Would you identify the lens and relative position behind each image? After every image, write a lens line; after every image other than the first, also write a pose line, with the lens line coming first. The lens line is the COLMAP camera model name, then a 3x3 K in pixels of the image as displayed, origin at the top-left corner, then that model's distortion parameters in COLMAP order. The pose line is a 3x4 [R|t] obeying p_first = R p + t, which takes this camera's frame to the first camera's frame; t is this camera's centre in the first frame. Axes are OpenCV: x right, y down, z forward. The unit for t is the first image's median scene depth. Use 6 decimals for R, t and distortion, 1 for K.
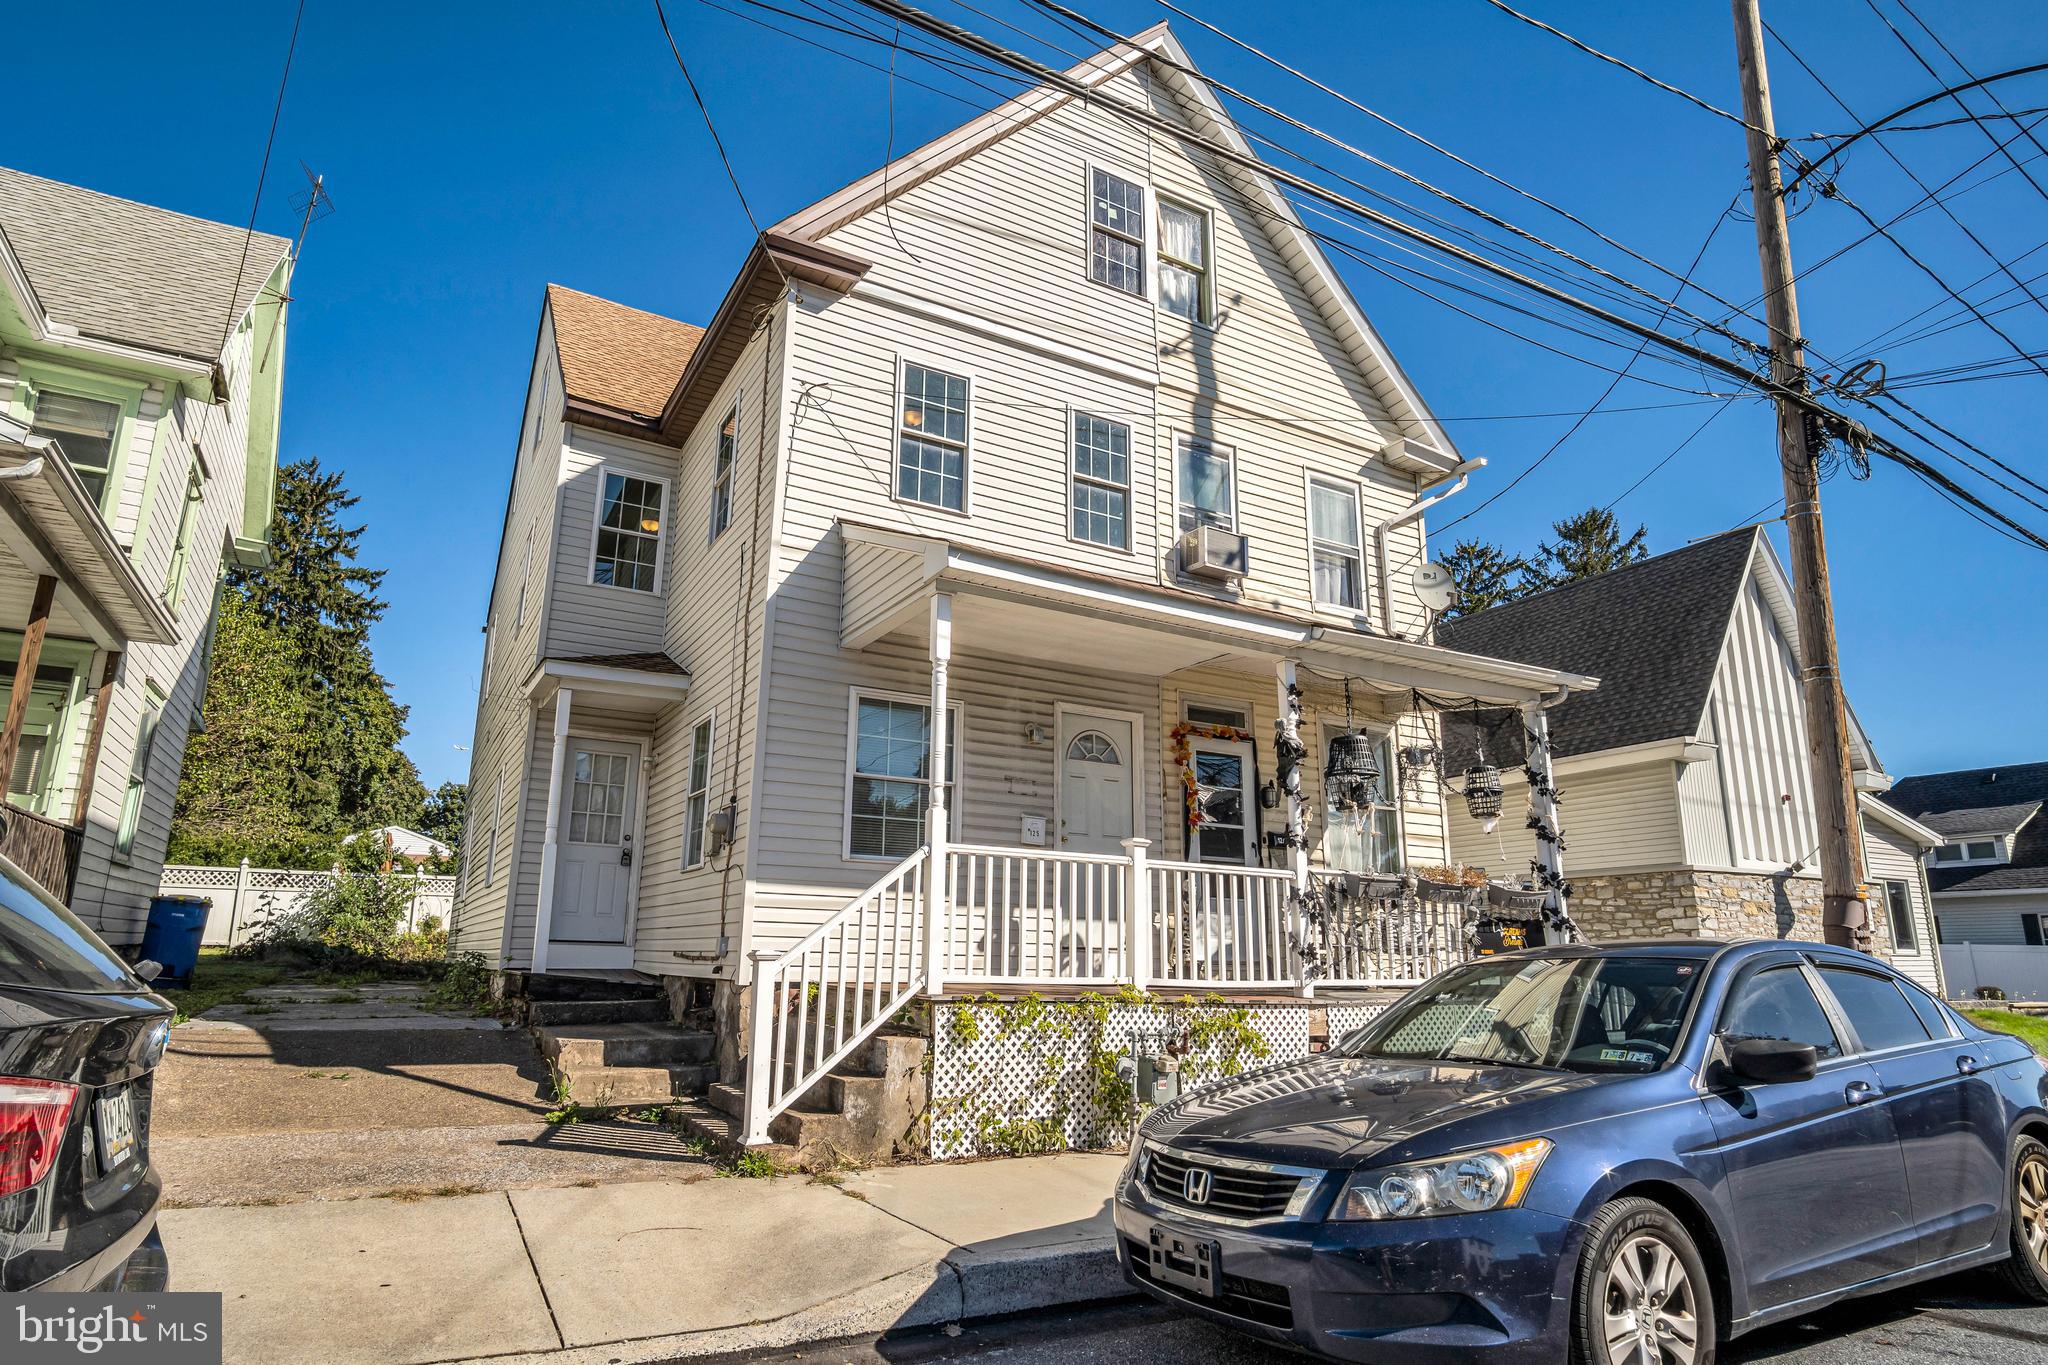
lens RADIAL K [[1109.7, 0, 1038.2], [0, 1109.7, 732.0], [0, 0, 1]] dist [-0.031829, 0.006616]
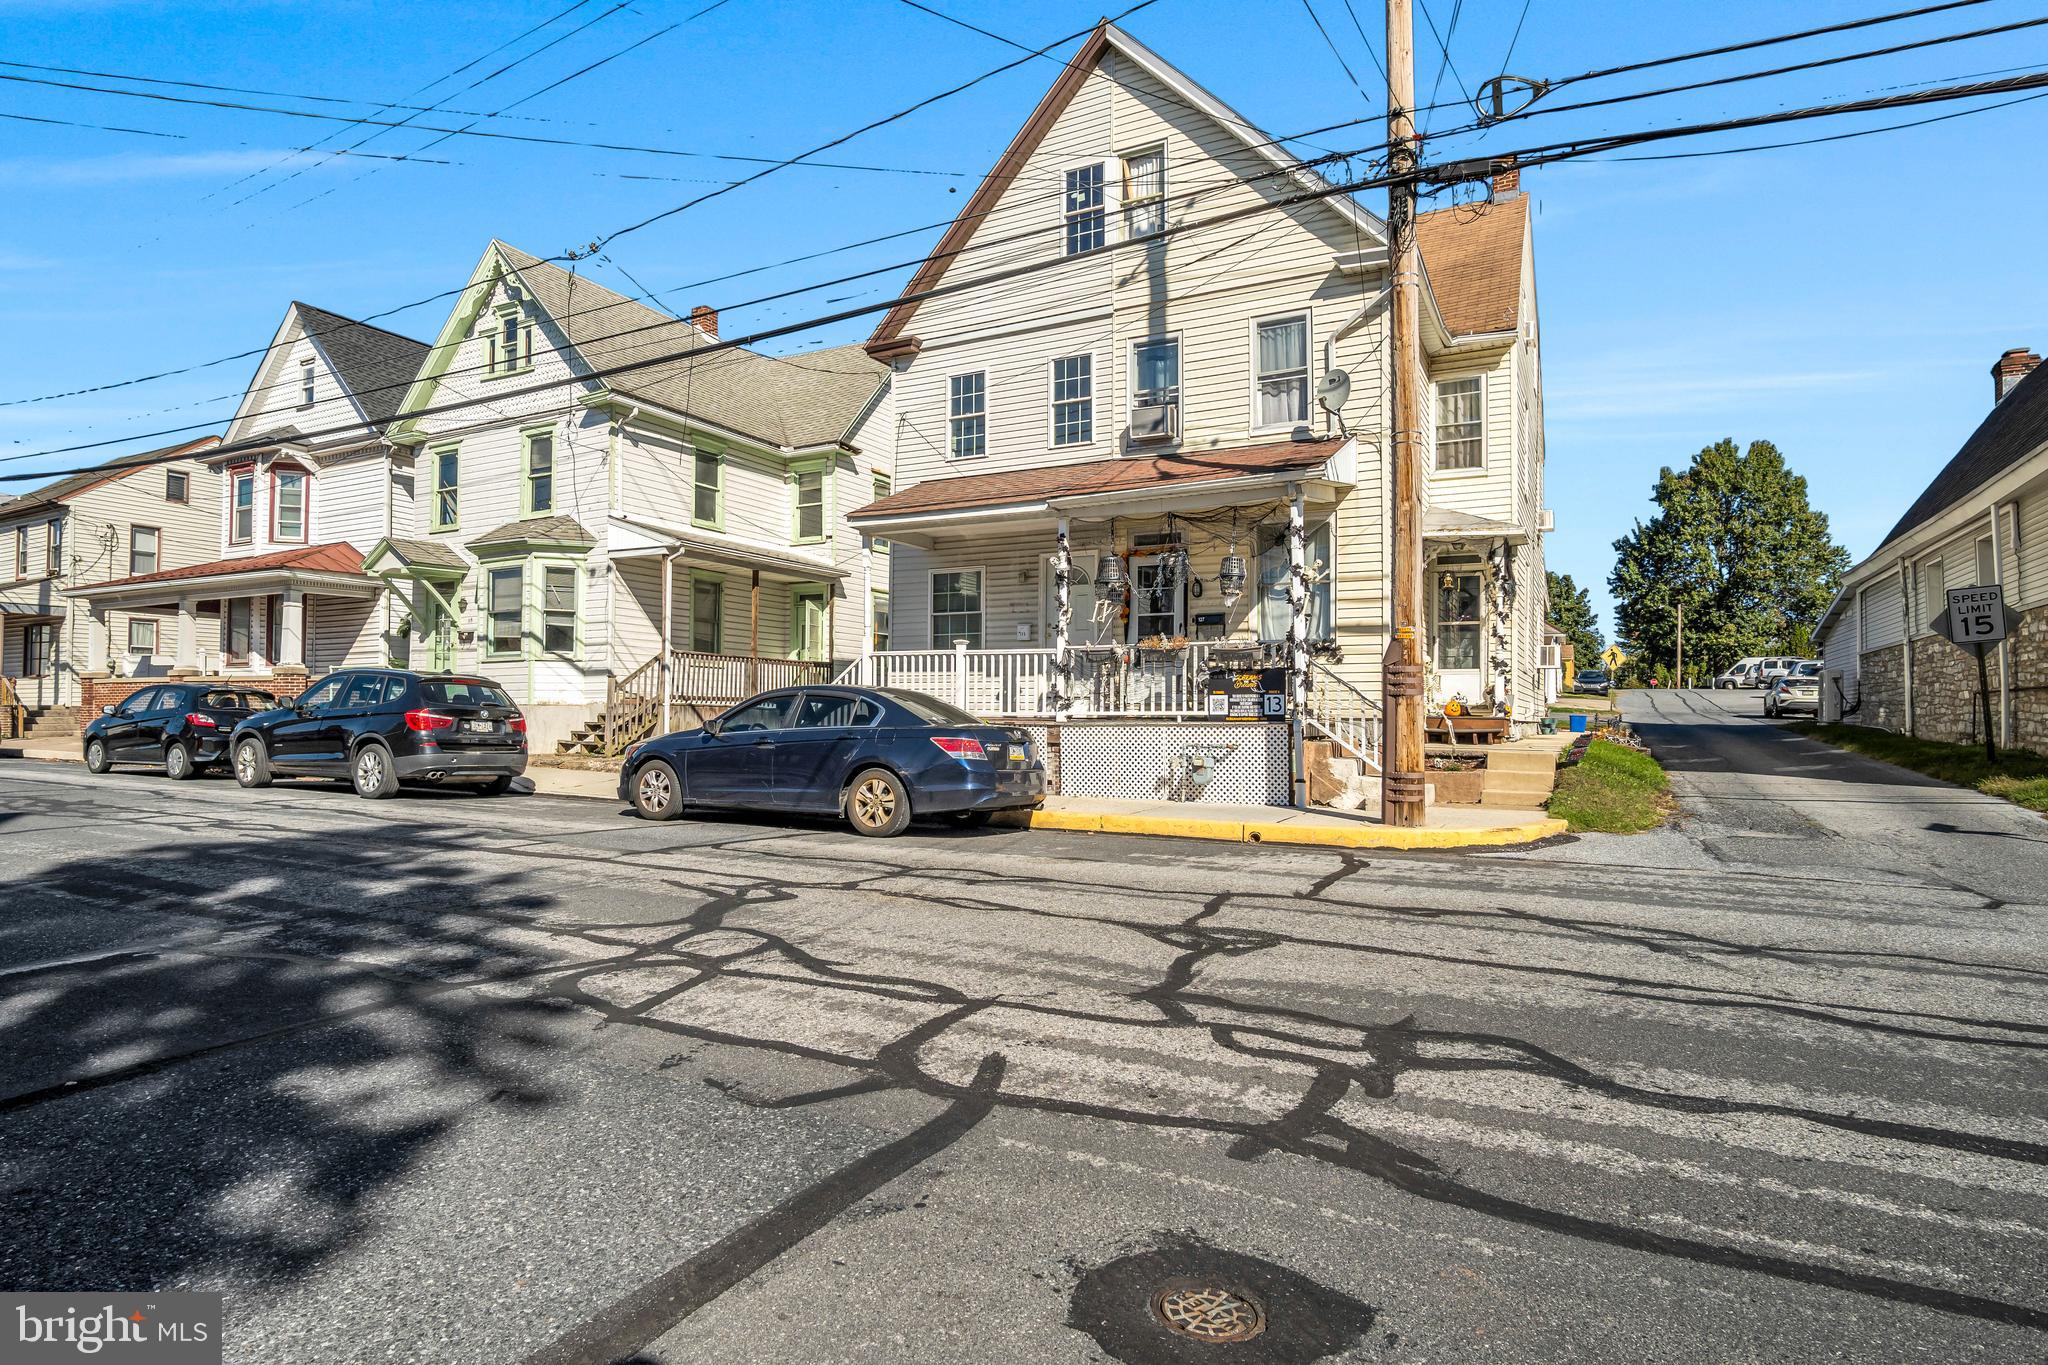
lens RADIAL K [[1109.7, 0, 1051.8], [0, 1109.7, 756.4], [0, 0, 1]] dist [-0.031829, 0.006616]
pose [[0.559073, 0.017309, -0.828938, 1.307213], [0.170040, 0.976137, 0.135065, 0.044620], [0.811495, -0.216464, 0.542789, 0.028441]]
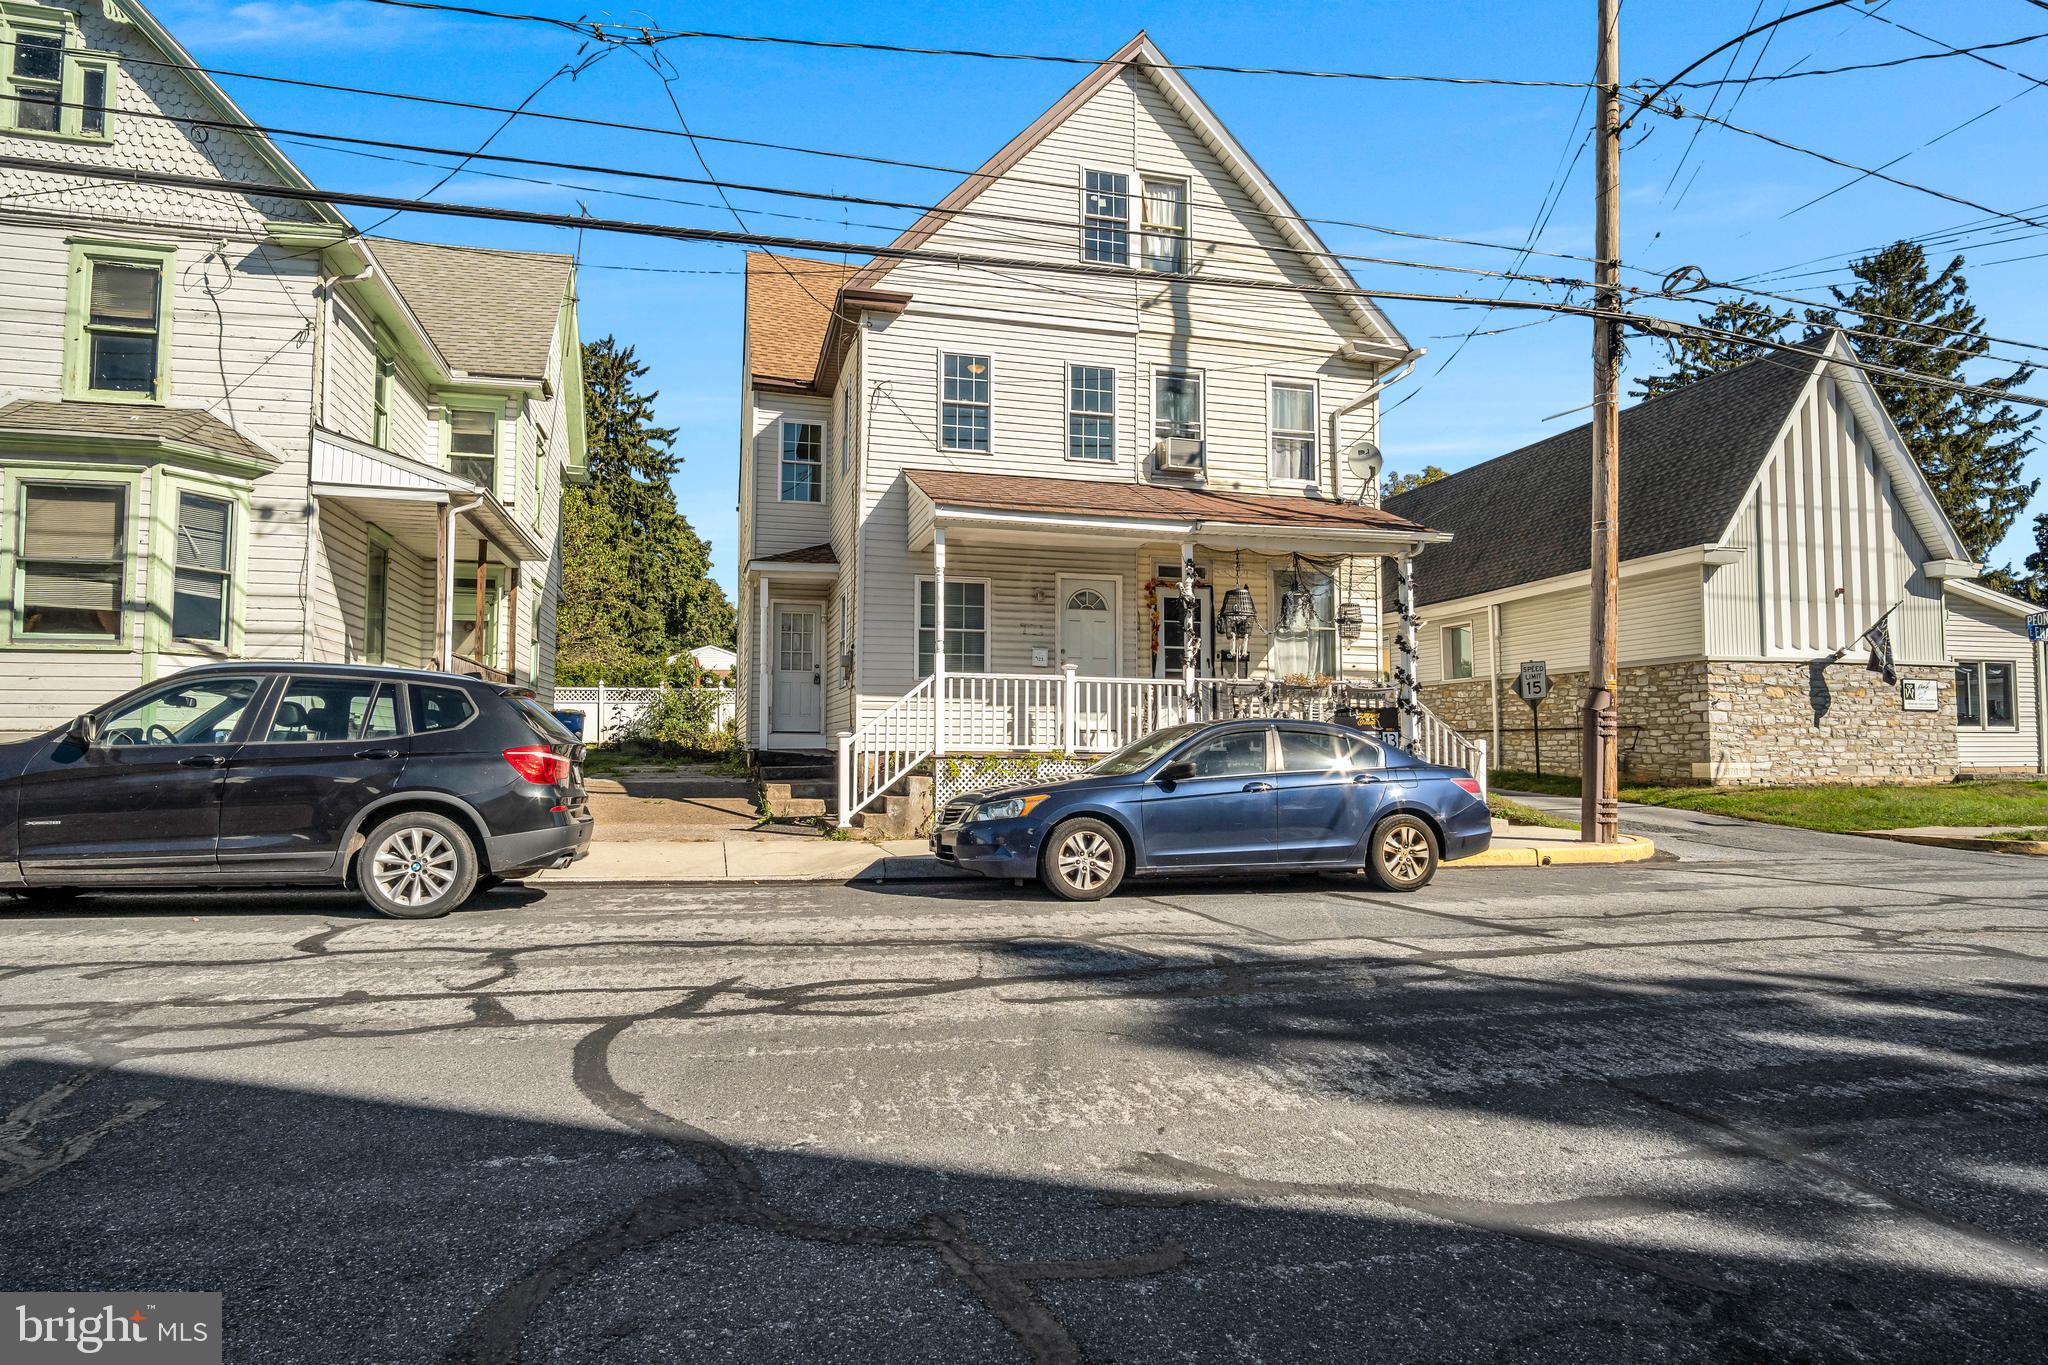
lens RADIAL K [[1109.7, 0, 1071.7], [0, 1109.7, 734.1], [0, 0, 1]] dist [-0.031829, 0.006616]
pose [[0.974903, -0.014988, -0.222123, 0.338556], [0.056154, 0.982026, 0.180198, -0.075544], [0.215430, -0.188149, 0.958222, -0.459121]]
